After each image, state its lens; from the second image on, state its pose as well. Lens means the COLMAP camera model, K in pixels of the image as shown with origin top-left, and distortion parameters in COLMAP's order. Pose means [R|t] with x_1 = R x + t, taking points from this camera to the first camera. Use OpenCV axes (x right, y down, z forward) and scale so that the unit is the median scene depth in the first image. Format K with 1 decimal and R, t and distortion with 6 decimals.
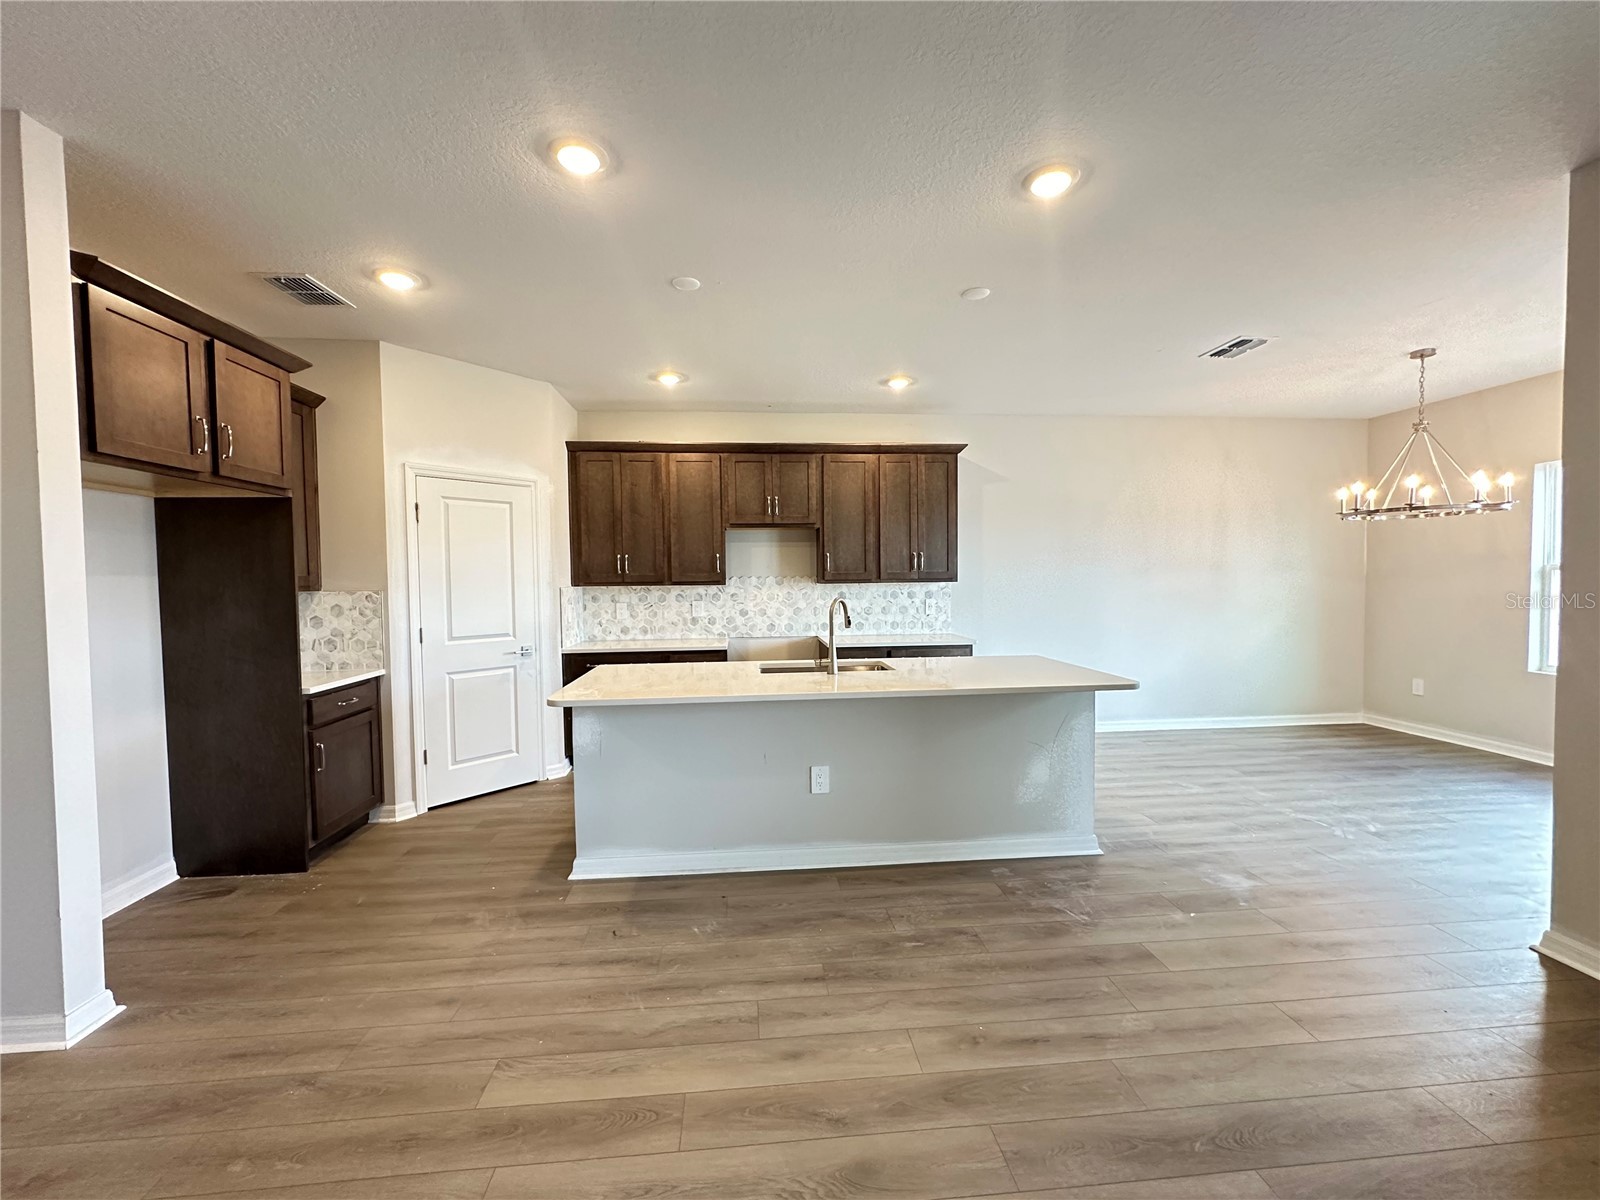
lens RADIAL K [[638.8, 0, 797.8], [0, 638.8, 600.5], [0, 0, 1]] dist [-0.004547, 0.001001]
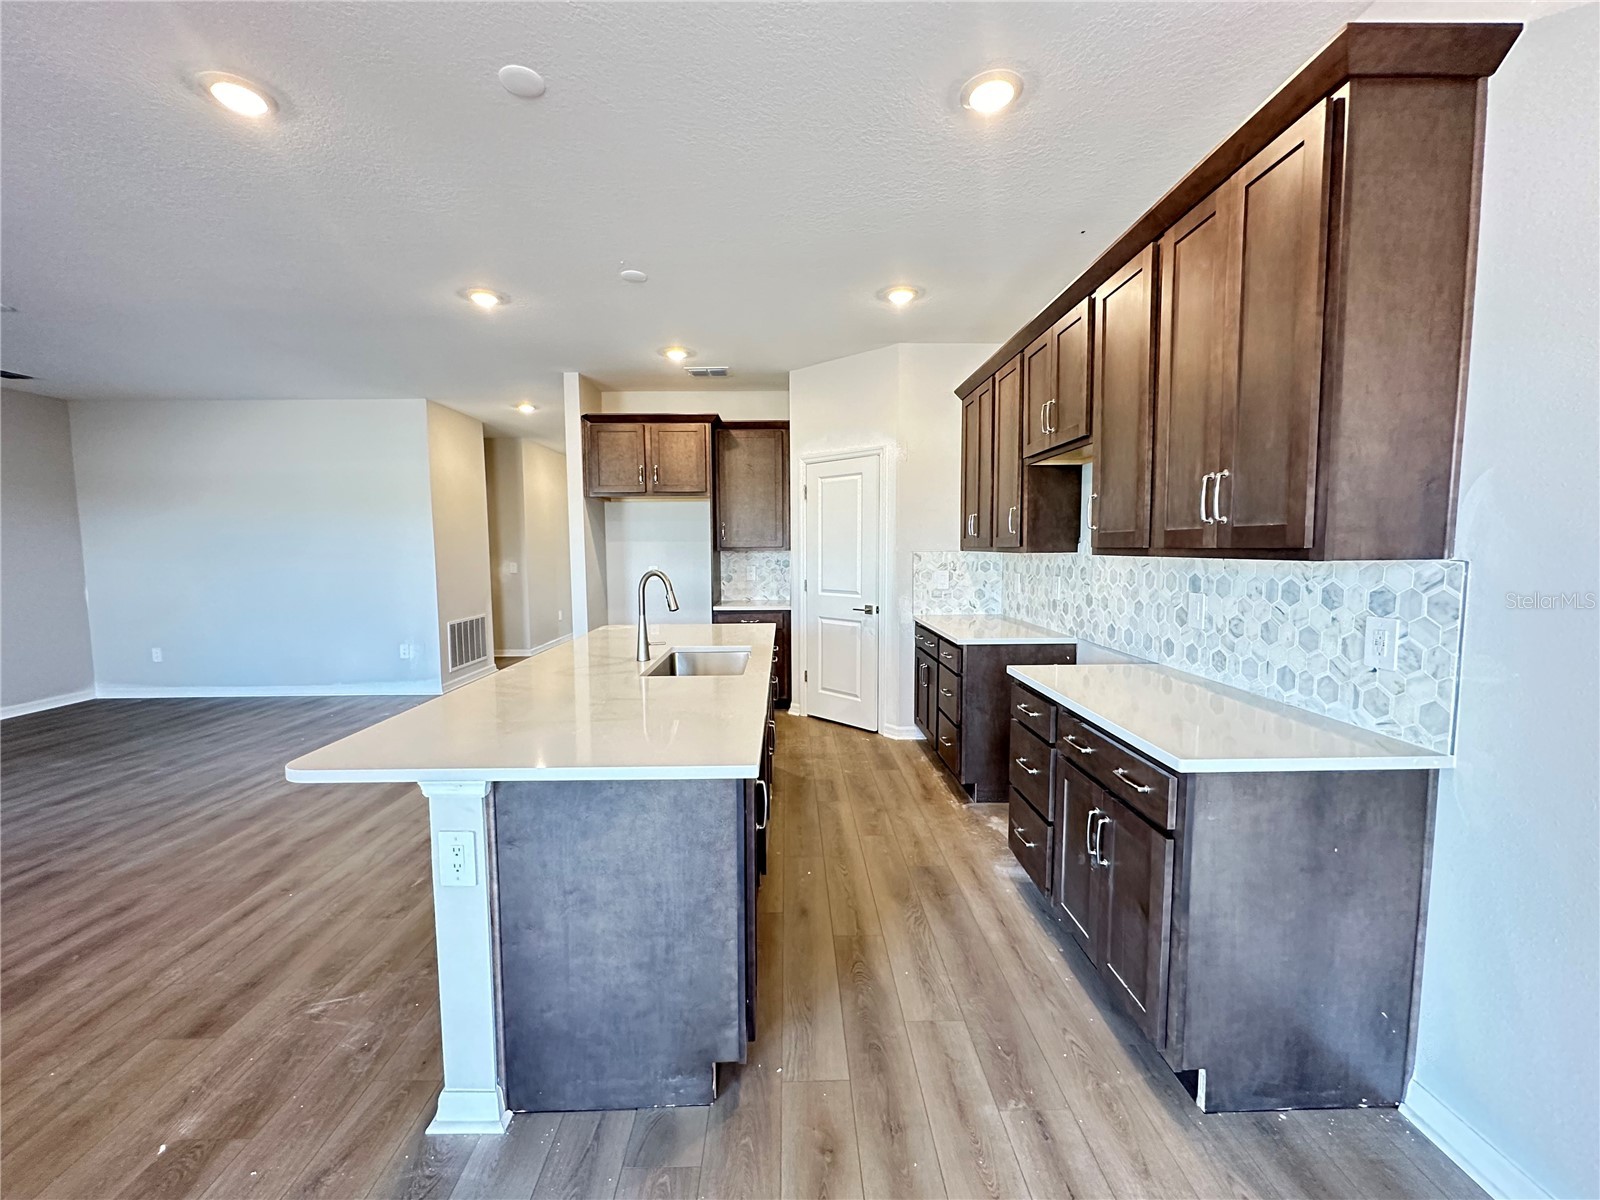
lens RADIAL K [[638.8, 0, 798.0], [0, 638.8, 601.1], [0, 0, 1]] dist [-0.004547, 0.001001]
pose [[-0.070643, 0.097612, -0.992714, 0.693496], [-0.029033, 0.994578, 0.099862, -0.042074], [0.997079, 0.035876, -0.067426, 1.005058]]
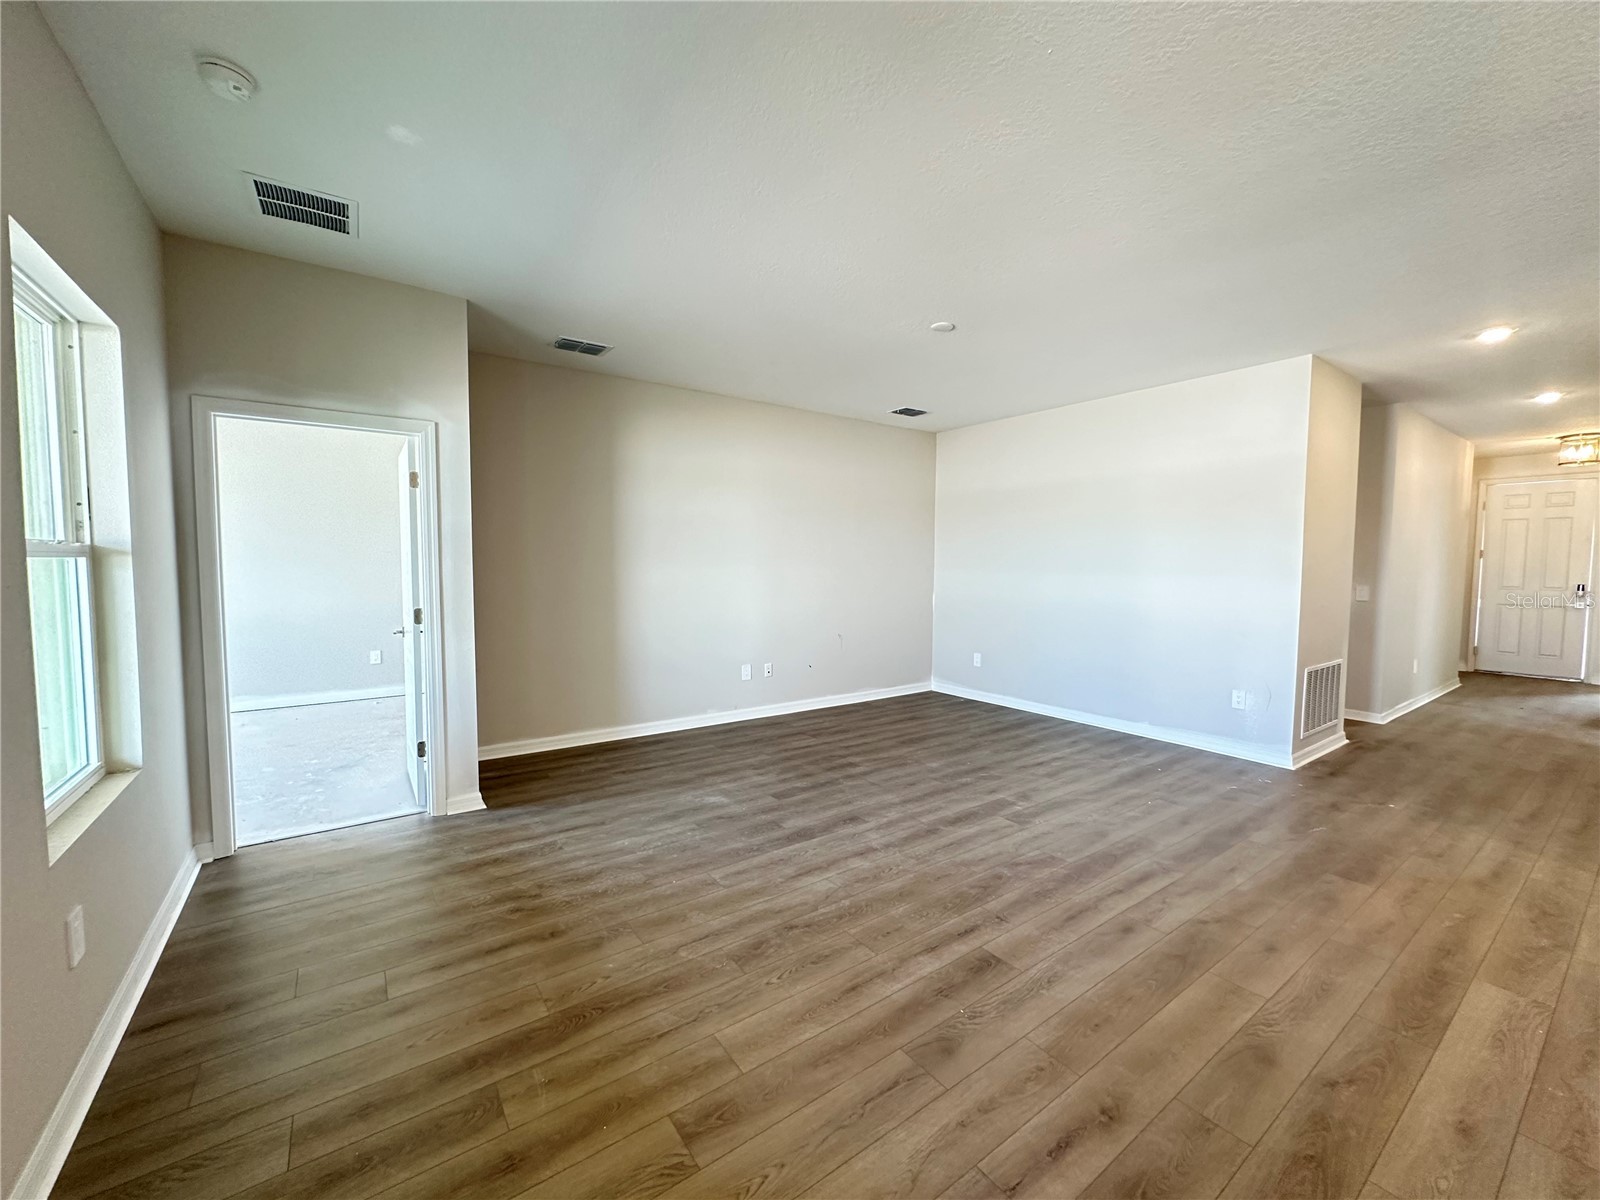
lens RADIAL K [[638.8, 0, 798.9], [0, 638.8, 599.5], [0, 0, 1]] dist [-0.004547, 0.001001]
pose [[-0.862364, 0.036658, -0.504961, 0.518729], [-0.014429, 0.995191, 0.096888, -0.022992], [0.506084, 0.090839, -0.857687, 0.547197]]
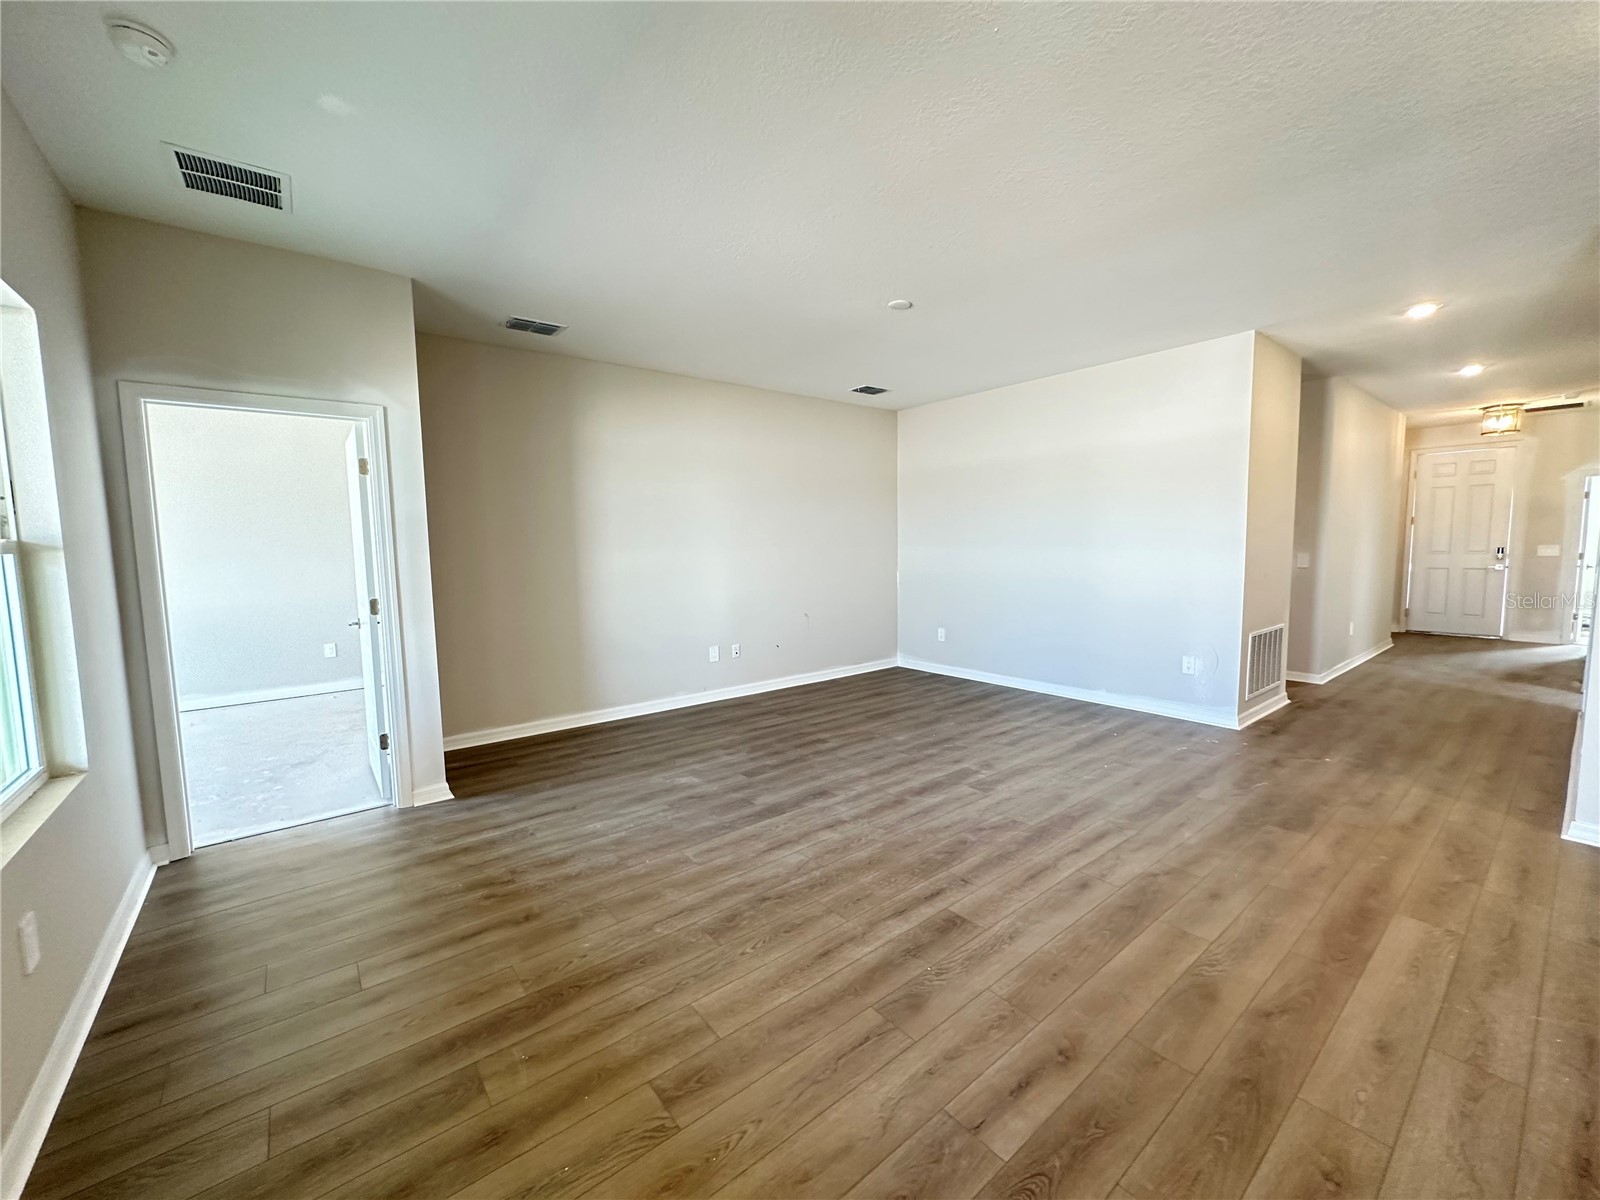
lens RADIAL K [[638.8, 0, 799.0], [0, 638.8, 599.4], [0, 0, 1]] dist [-0.004547, 0.001001]
pose [[-0.833805, 0.074739, -0.546976, 0.520242], [0.005736, 0.991913, 0.126791, -0.022815], [0.552029, 0.102582, -0.827491, 0.555217]]
